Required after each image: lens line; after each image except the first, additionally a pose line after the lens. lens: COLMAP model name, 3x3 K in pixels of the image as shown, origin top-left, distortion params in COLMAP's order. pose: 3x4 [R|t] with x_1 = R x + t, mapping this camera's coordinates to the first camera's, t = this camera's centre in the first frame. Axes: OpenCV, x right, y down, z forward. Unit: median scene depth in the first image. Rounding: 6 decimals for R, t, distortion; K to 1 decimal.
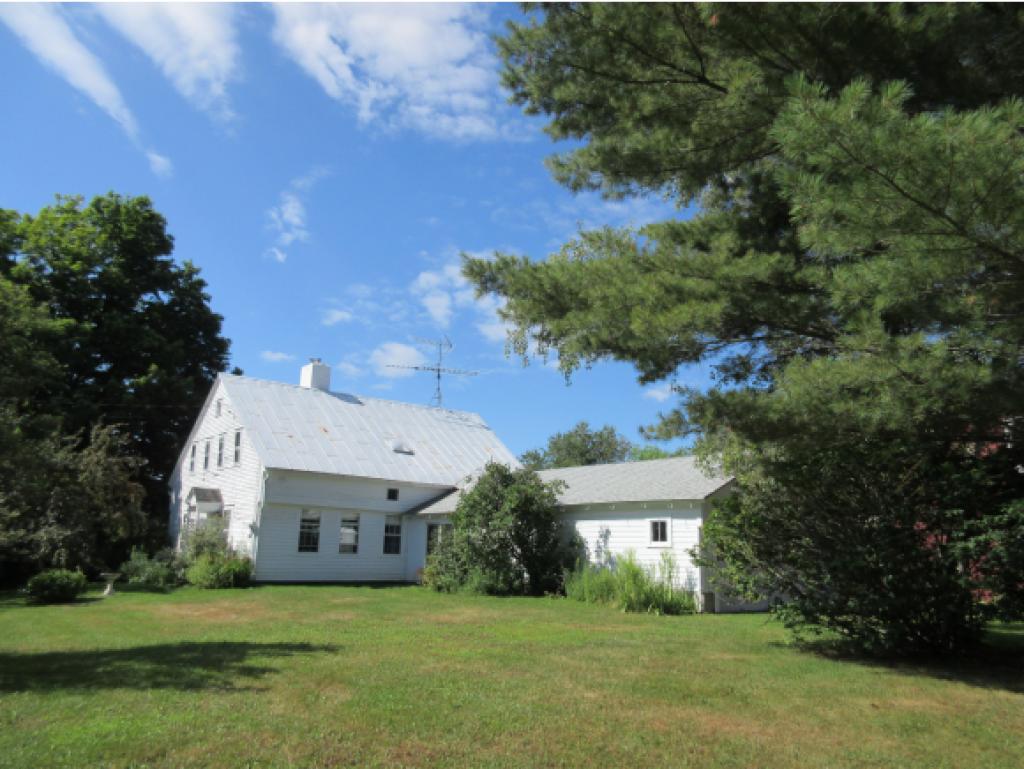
lens RADIAL K [[753.9, 0, 512.0], [0, 753.9, 384.5], [0, 0, 1]] dist [-0.033106, 0.001227]
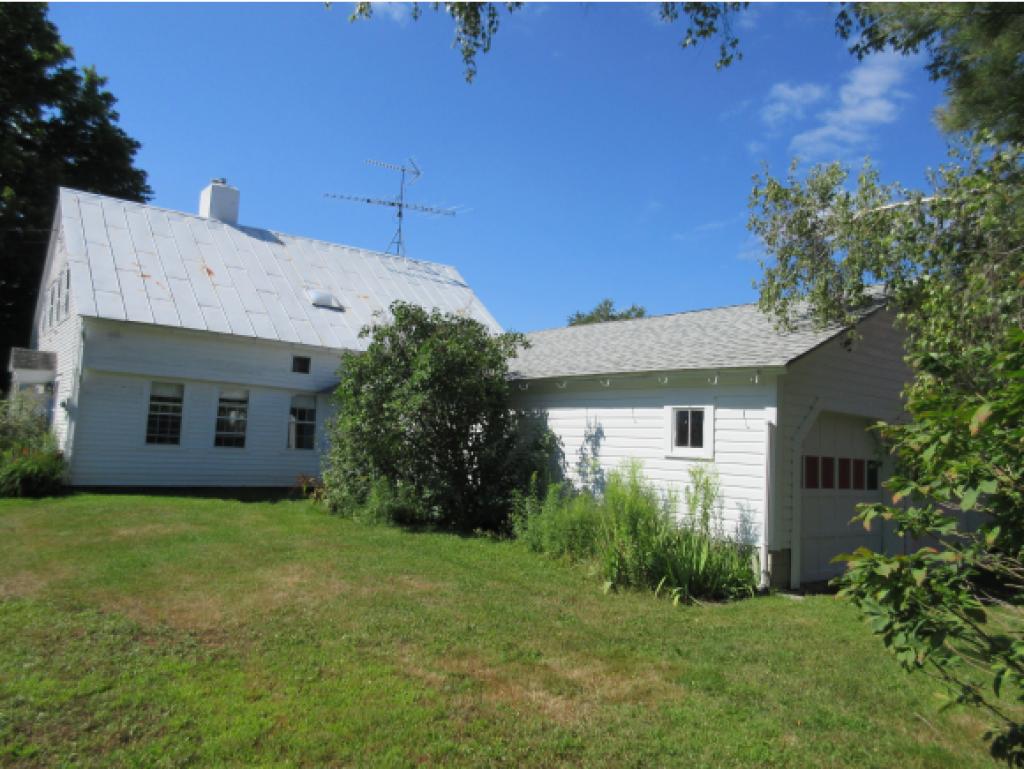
lens RADIAL K [[753.9, 0, 512.0], [0, 753.9, 384.5], [0, 0, 1]] dist [-0.033106, 0.001227]
pose [[0.998774, 0.023307, -0.043663, 0.087698], [-0.016852, 0.989614, 0.142760, 0.085429], [0.046537, -0.141850, 0.988794, 0.444729]]
